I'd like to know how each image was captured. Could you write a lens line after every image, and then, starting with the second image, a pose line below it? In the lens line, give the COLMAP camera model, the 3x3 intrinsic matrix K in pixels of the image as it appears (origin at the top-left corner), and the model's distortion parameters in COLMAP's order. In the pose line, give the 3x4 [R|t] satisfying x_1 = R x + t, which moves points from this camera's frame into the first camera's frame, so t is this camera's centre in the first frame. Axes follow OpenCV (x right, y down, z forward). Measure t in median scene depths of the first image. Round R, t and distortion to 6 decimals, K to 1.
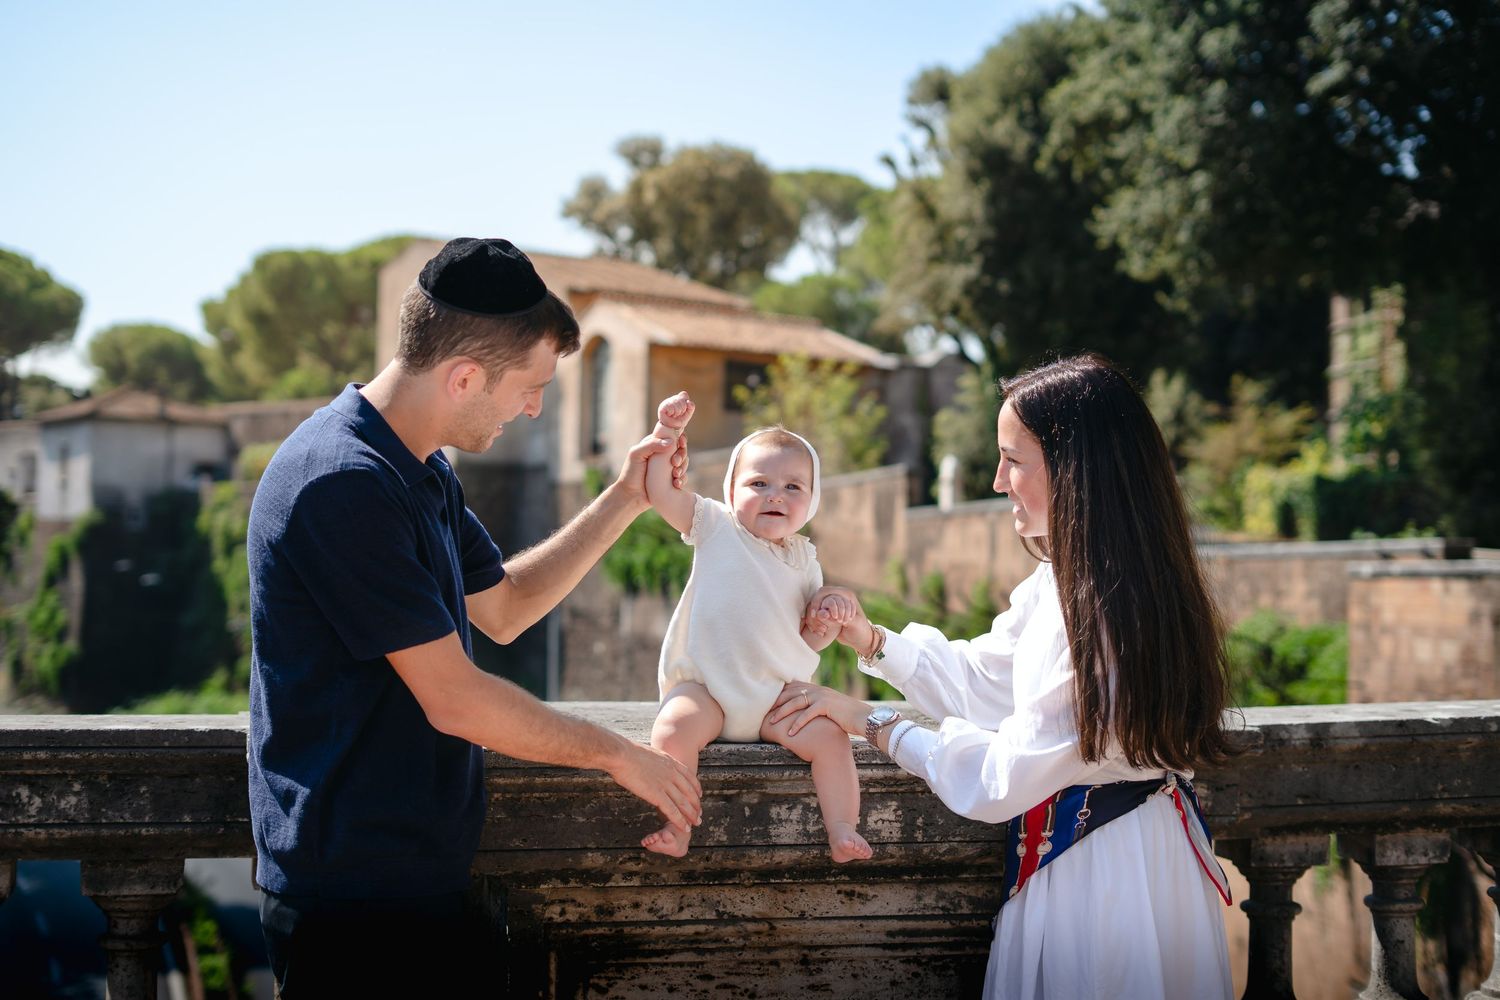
lens RADIAL K [[2206.2, 0, 750.0], [0, 2206.2, 500.0], [0, 0, 1]] dist [-0.019442, 0.007975]
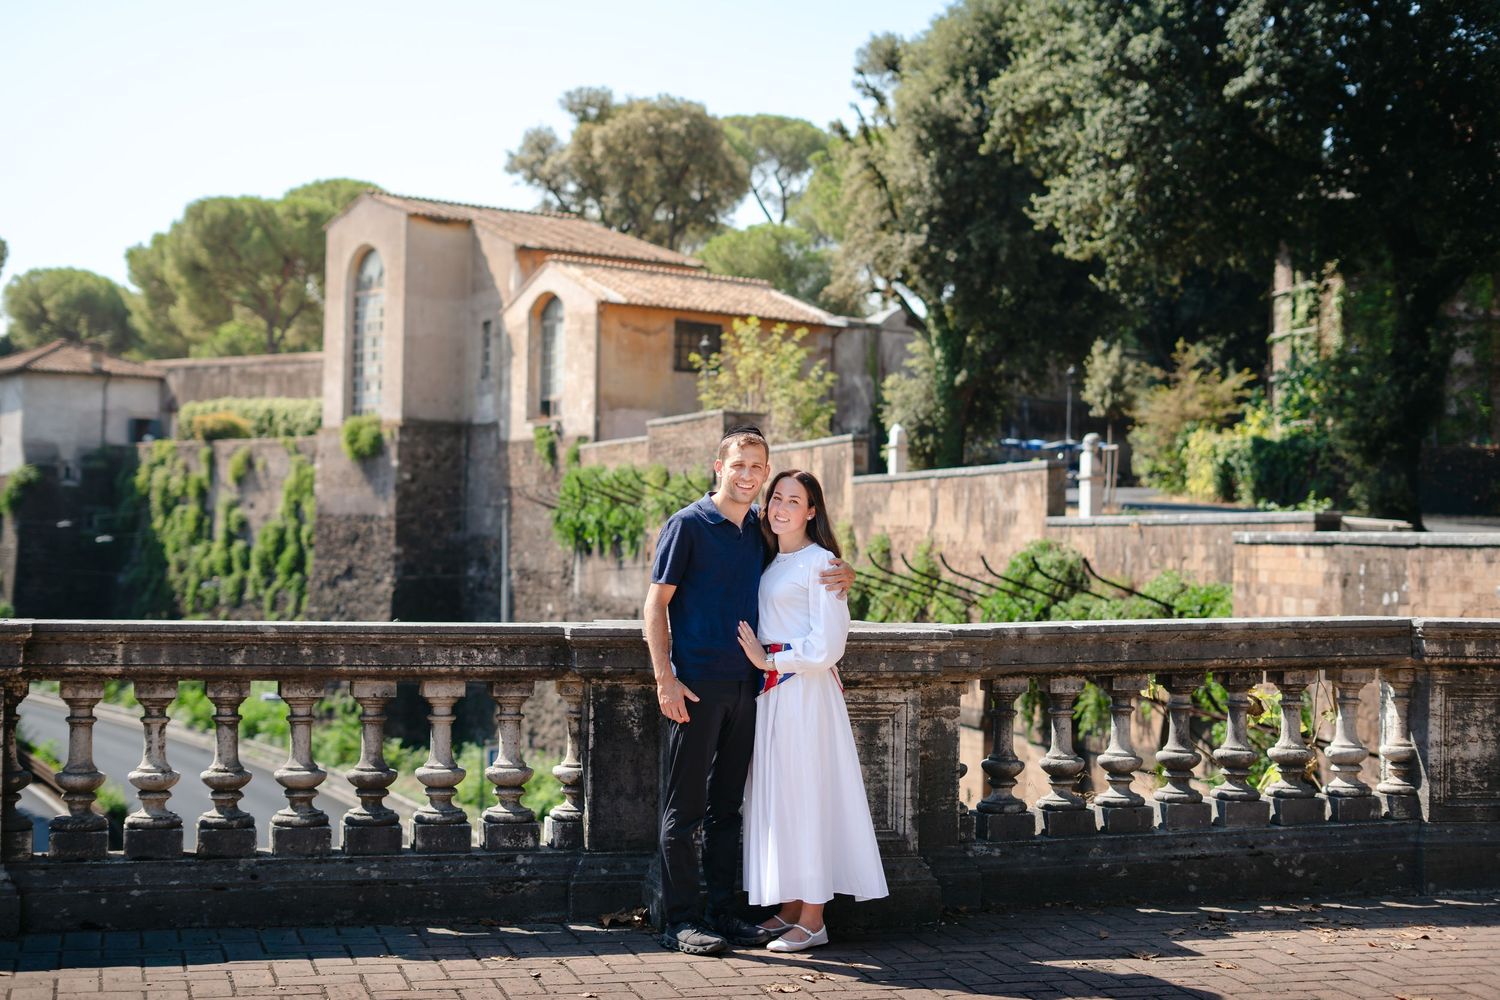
lens RADIAL K [[2405.4, 0, 750.0], [0, 2405.4, 500.0], [0, 0, 1]] dist [-0.016470, 0.039626]
pose [[0.999672, 0.001462, 0.025557, -0.006124], [-0.002007, 0.999771, 0.021284, -0.006055], [-0.025520, -0.021329, 0.999447, -0.108611]]
